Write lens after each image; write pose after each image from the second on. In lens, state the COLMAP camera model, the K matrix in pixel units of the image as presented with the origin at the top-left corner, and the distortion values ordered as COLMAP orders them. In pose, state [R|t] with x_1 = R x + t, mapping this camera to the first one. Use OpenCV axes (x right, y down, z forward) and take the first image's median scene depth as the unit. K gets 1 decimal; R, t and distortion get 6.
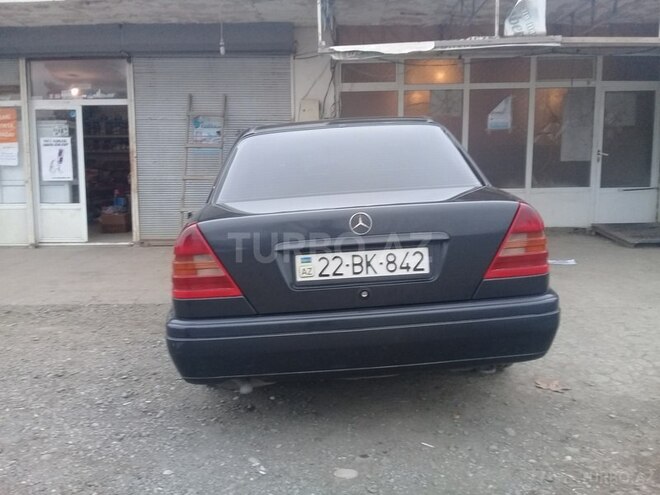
lens RADIAL K [[633.6, 0, 332.3], [0, 633.6, 248.4], [0, 0, 1]] dist [0.099962, -0.171057]
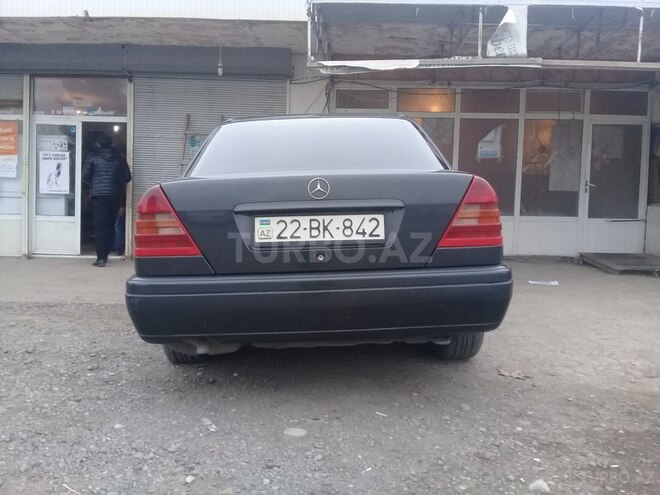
lens RADIAL K [[633.6, 0, 334.2], [0, 633.6, 250.8], [0, 0, 1]] dist [0.099962, -0.171057]
pose [[0.999498, 0.030828, -0.007265, 0.064199], [-0.031278, 0.996819, -0.073307, 0.109460], [0.004982, 0.073497, 0.997283, -0.019693]]
